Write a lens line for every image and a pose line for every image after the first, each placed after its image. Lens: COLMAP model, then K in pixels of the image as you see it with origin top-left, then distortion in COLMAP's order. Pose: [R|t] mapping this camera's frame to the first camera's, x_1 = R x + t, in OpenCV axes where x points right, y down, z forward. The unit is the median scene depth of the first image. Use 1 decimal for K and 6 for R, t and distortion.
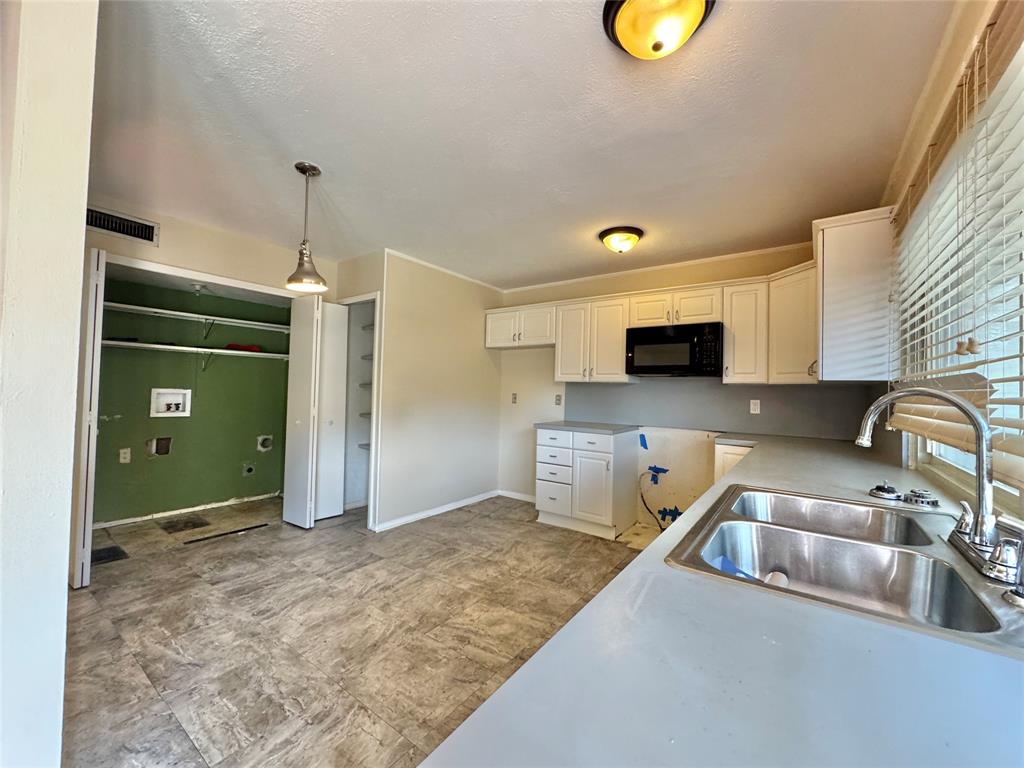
lens RADIAL K [[408.6, 0, 511.4], [0, 408.6, 382.4], [0, 0, 1]] dist [-0.002435, 0.000310]
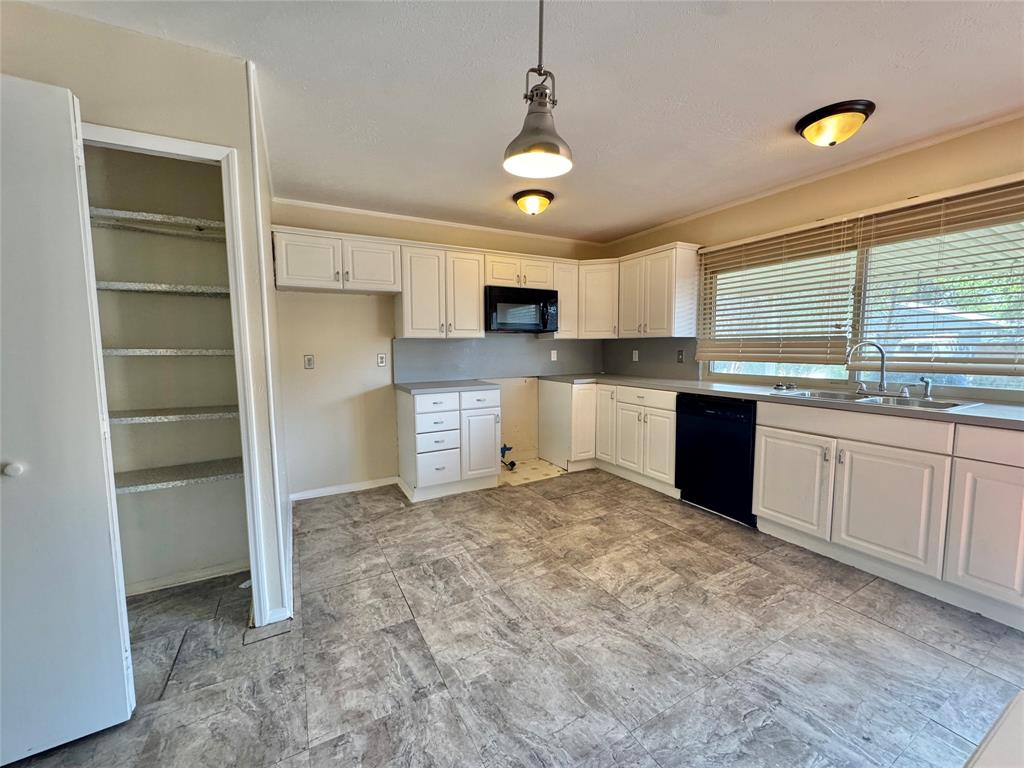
lens RADIAL K [[408.6, 0, 514.3], [0, 408.6, 381.6], [0, 0, 1]] dist [-0.002435, 0.000310]
pose [[0.424837, -0.104701, 0.899195, -0.741896], [0.002404, 0.993416, 0.114537, -0.011451], [-0.905267, -0.046498, 0.422291, 0.574424]]
